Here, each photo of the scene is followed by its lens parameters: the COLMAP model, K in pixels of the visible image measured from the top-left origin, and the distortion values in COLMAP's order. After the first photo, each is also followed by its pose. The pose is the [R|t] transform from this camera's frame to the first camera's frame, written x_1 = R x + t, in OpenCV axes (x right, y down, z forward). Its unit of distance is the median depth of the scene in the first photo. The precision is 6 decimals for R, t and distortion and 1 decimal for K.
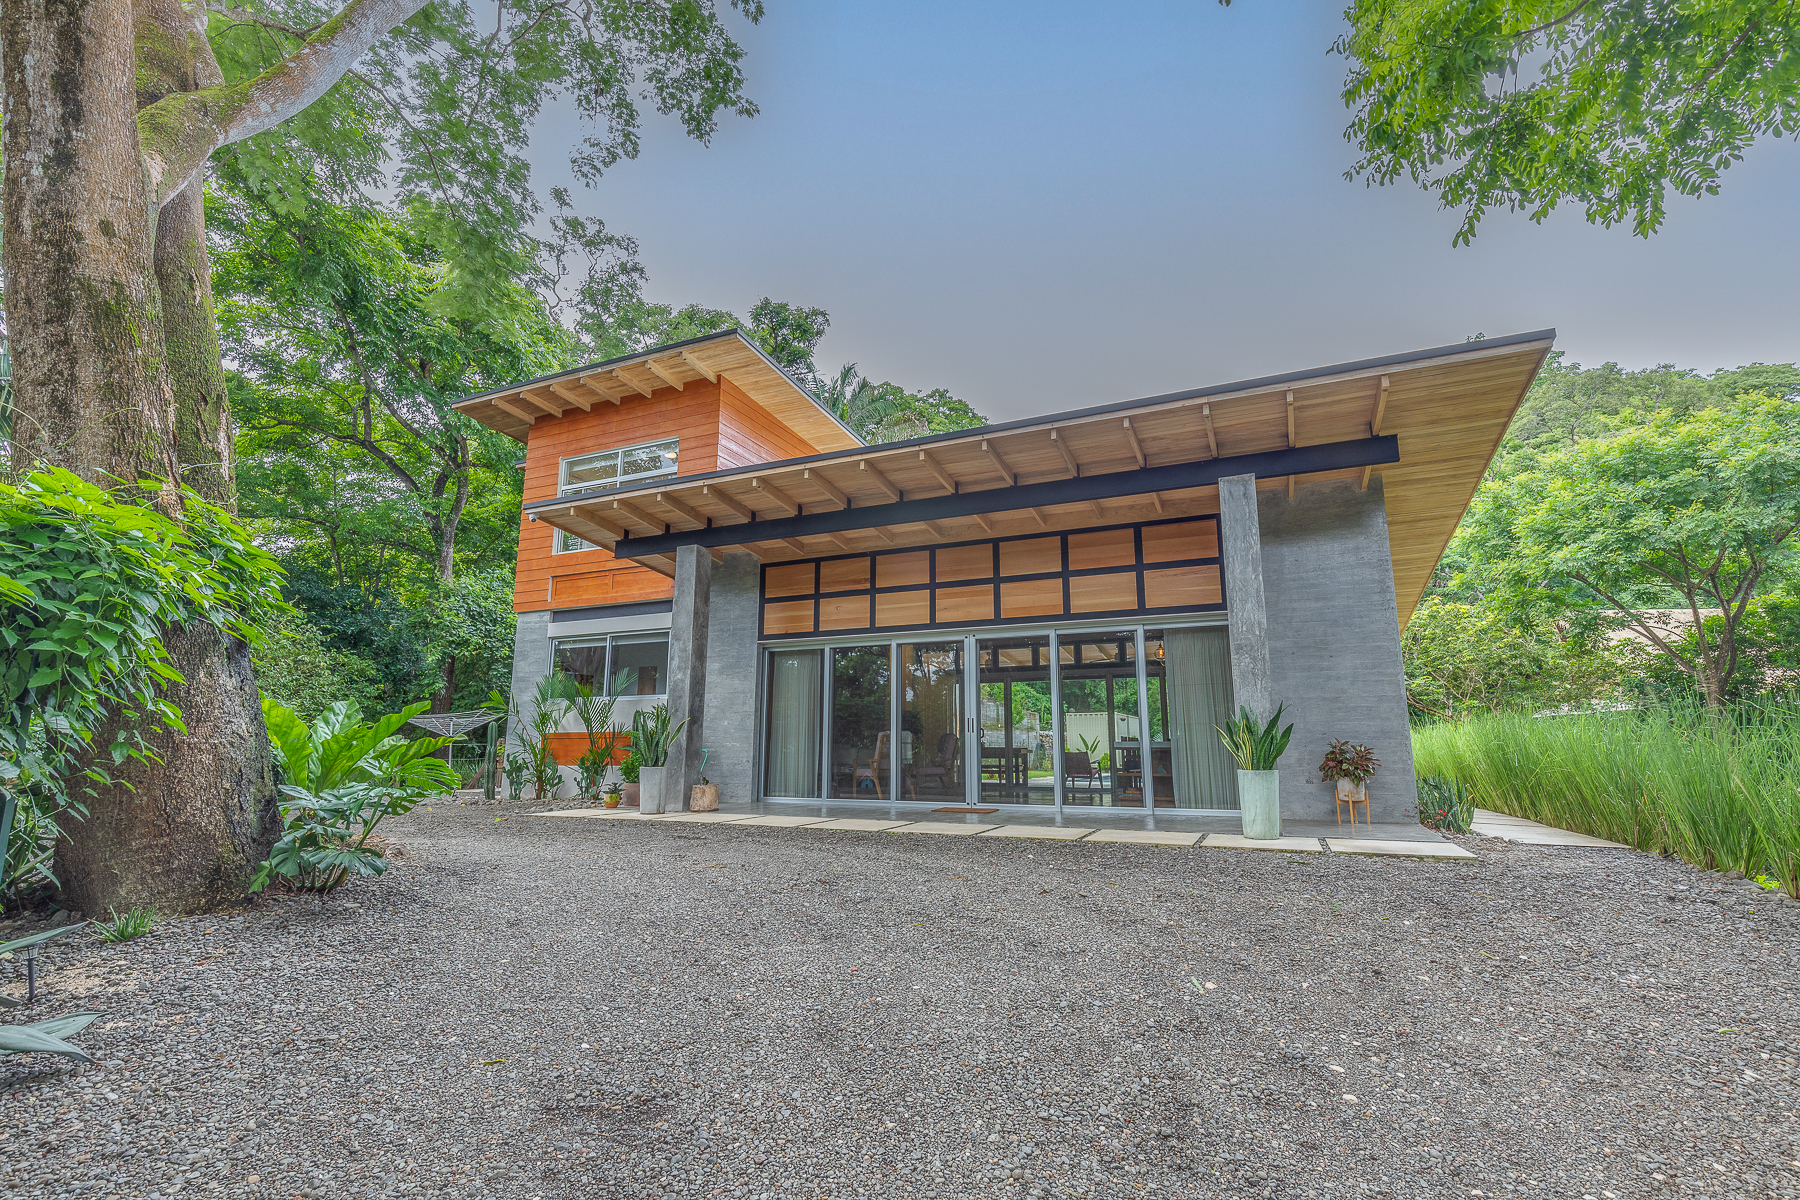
lens RADIAL K [[806.2, 0, 913.2], [0, 806.2, 598.3], [0, 0, 1]] dist [0.008587, -0.000207]
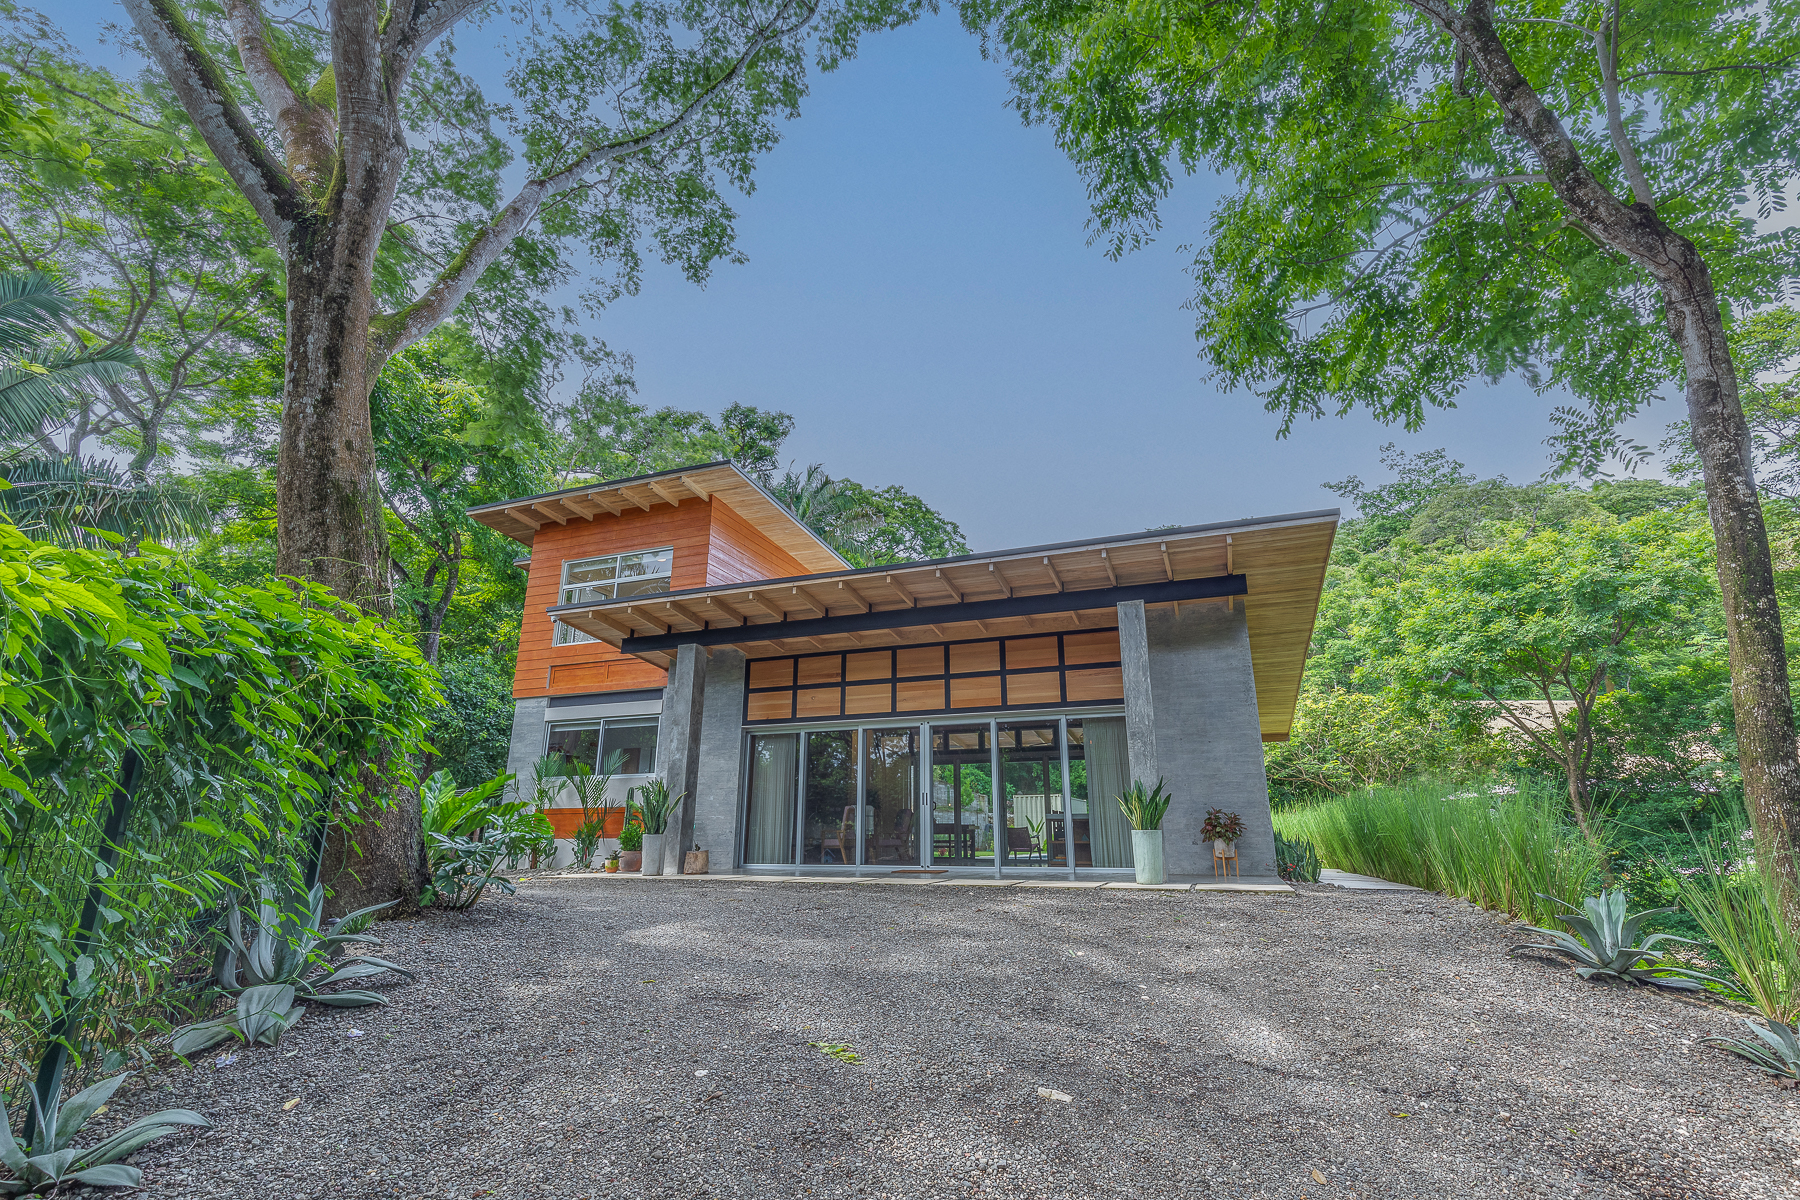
lens RADIAL K [[806.2, 0, 913.2], [0, 806.2, 598.3], [0, 0, 1]] dist [0.008587, -0.000207]
pose [[0.998217, 0.014987, 0.057783, -0.016945], [-0.008997, 0.994686, -0.102559, -0.013083], [-0.059013, 0.101857, 0.993047, -0.186491]]
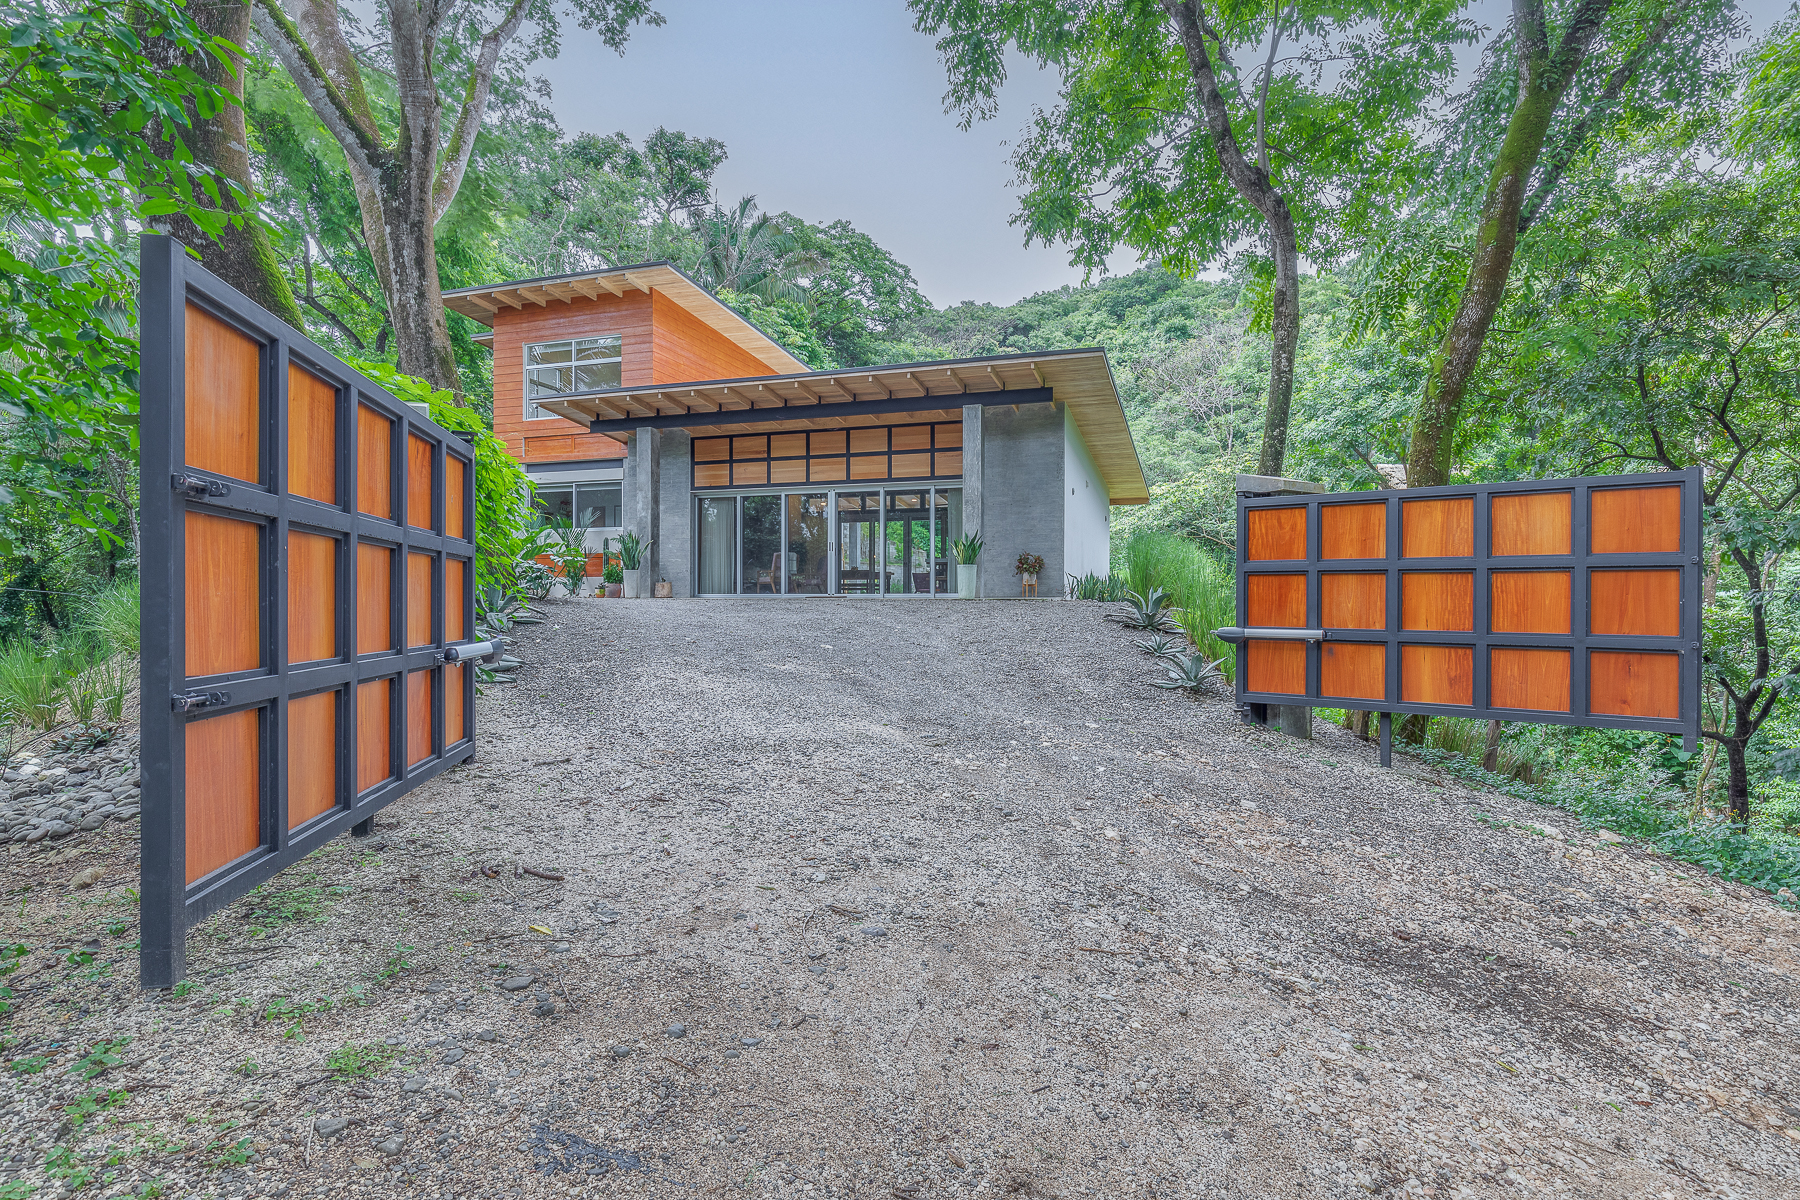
lens RADIAL K [[909.9, 0, 900.0], [0, 909.9, 600.0], [0, 0, 1]] dist [0.013209, -0.000144]
pose [[0.996616, 0.001679, 0.082182, 0.052690], [-0.016791, 0.982869, 0.183542, -0.063977], [-0.080466, -0.184300, 0.979571, -0.705883]]
